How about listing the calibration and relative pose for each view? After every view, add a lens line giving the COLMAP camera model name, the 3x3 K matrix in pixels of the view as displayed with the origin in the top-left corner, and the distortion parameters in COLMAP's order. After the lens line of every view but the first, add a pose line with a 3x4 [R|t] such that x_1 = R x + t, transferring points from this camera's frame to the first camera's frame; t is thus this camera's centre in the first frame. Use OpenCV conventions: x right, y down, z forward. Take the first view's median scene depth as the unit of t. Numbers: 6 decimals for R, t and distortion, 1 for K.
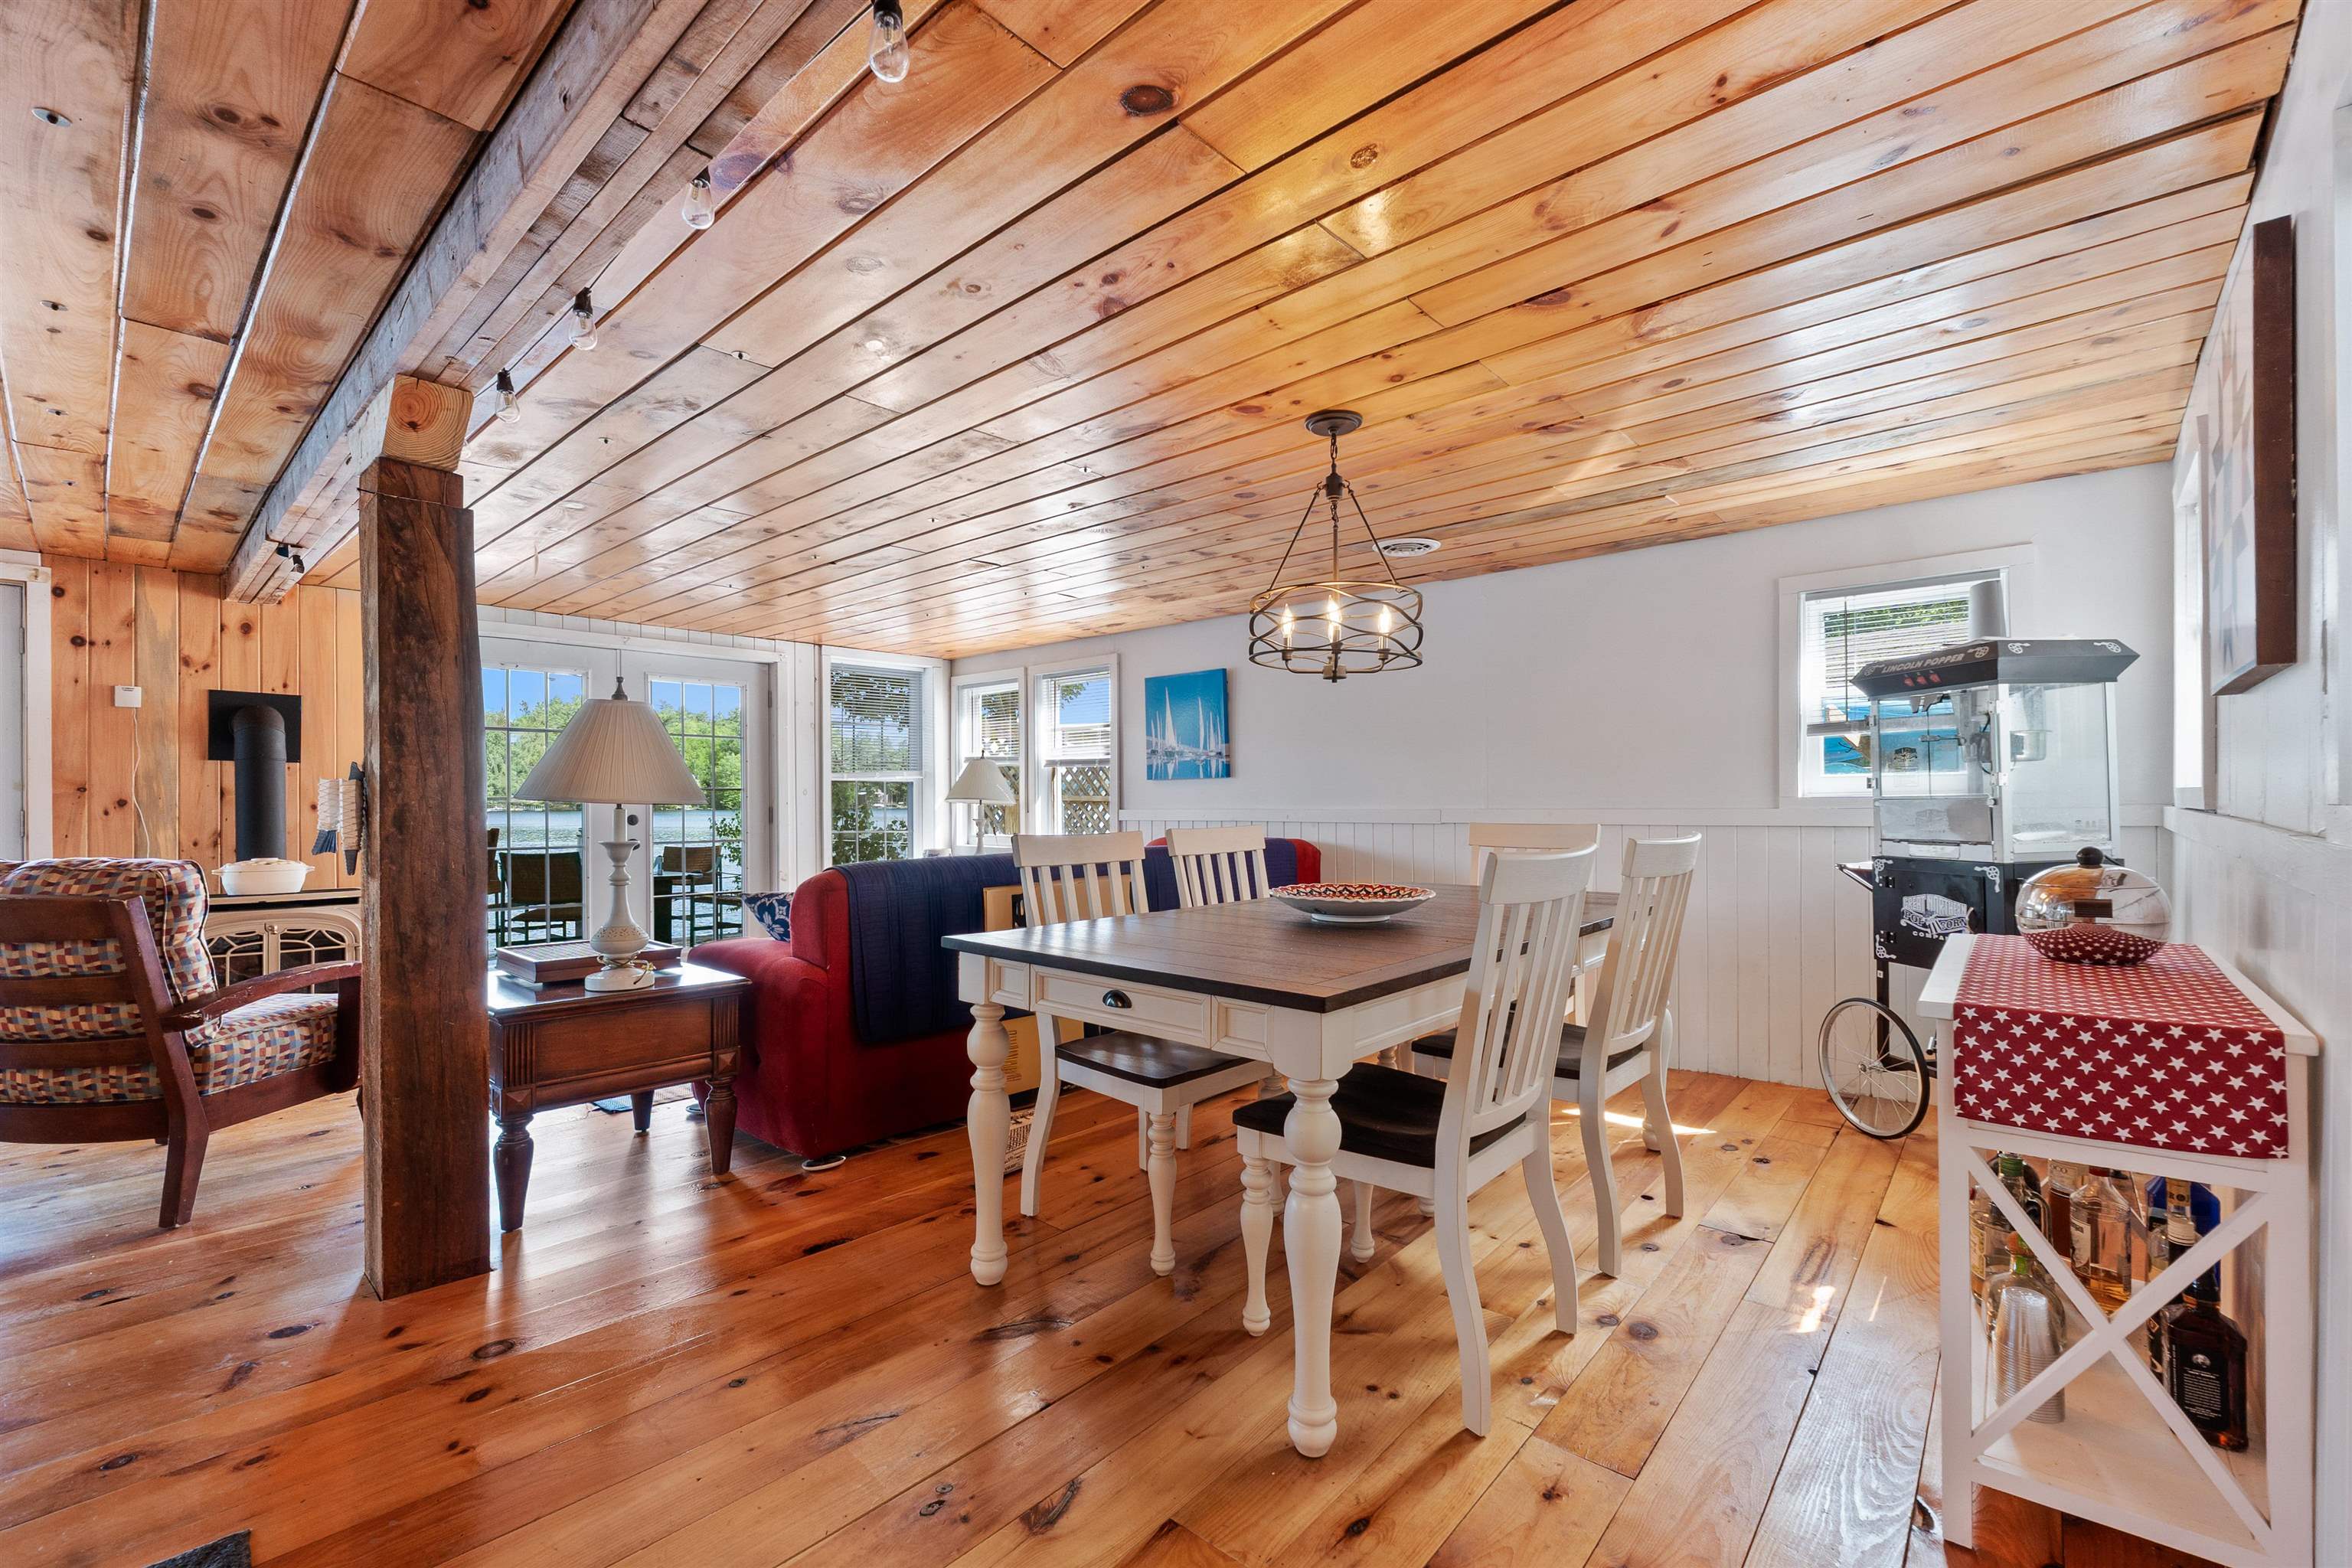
lens RADIAL K [[988.4, 0, 1168.3], [0, 988.4, 804.2], [0, 0, 1]] dist [-0.004234, -0.000340]
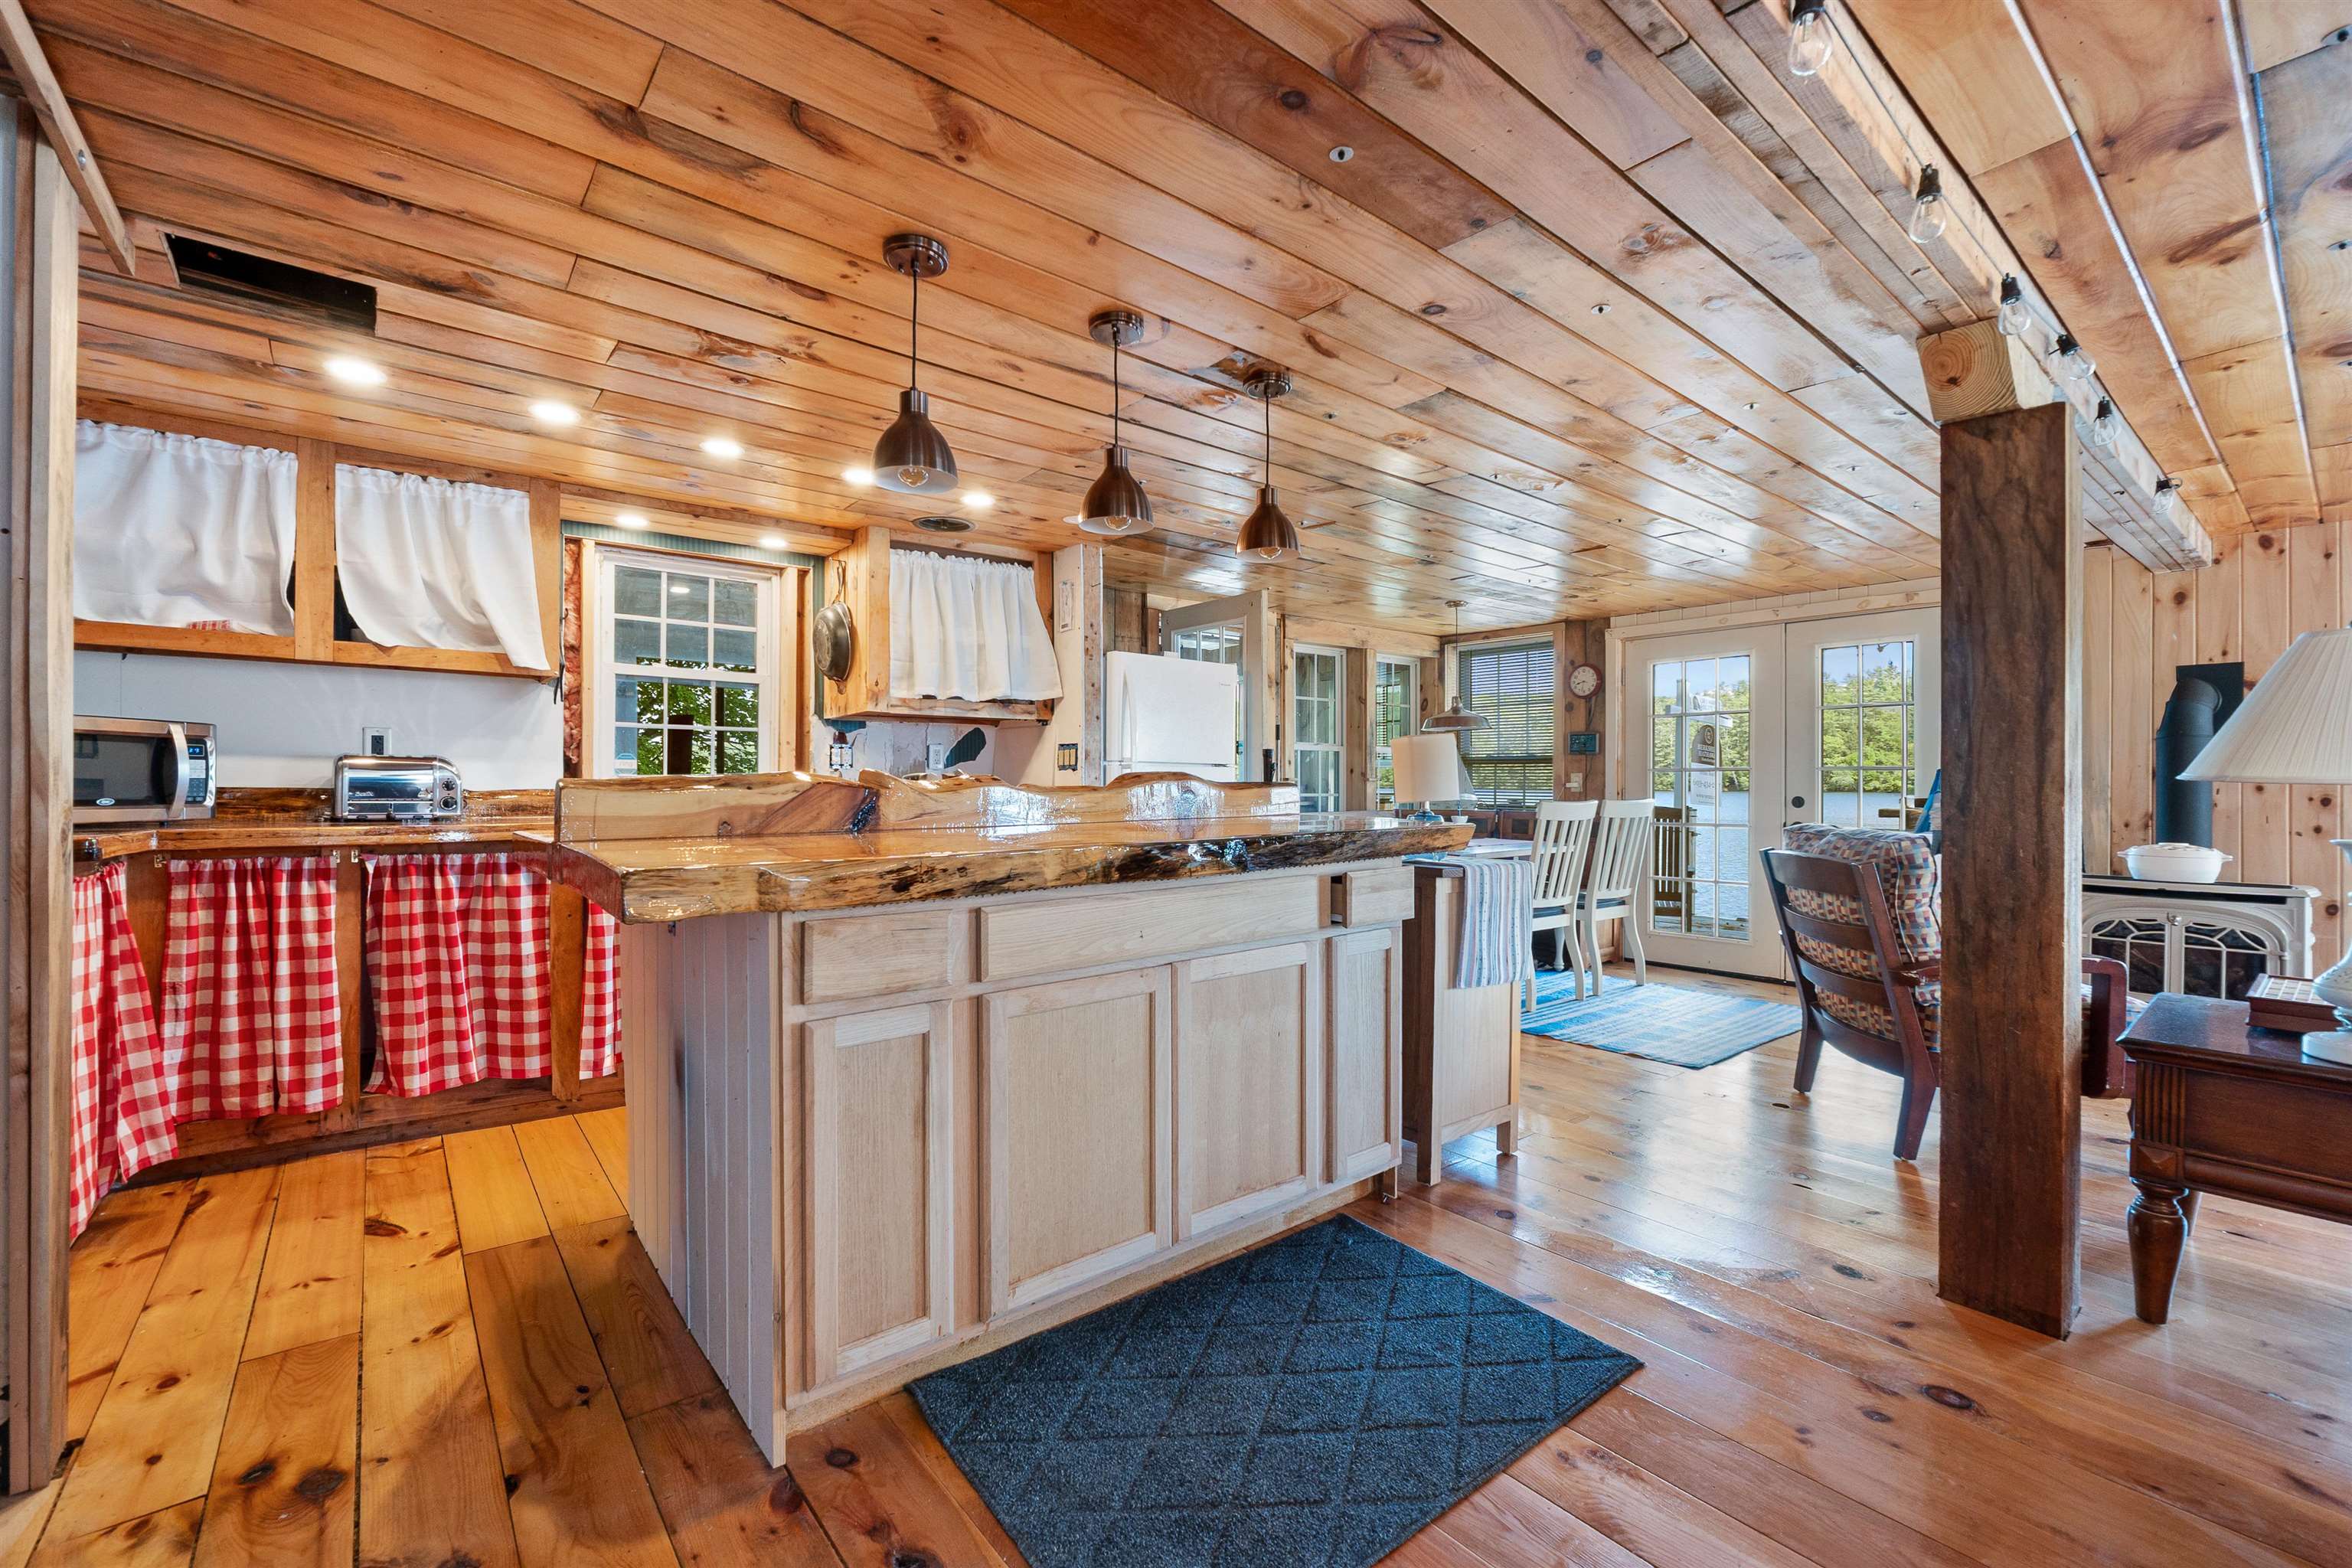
lens RADIAL K [[988.4, 0, 1184.2], [0, 988.4, 785.7], [0, 0, 1]] dist [-0.004234, -0.000340]
pose [[-0.141415, 0.000888, -0.989950, 0.224647], [-0.001192, 0.999999, 0.001068, 0.001138], [0.989950, 0.001331, -0.141414, 0.341228]]
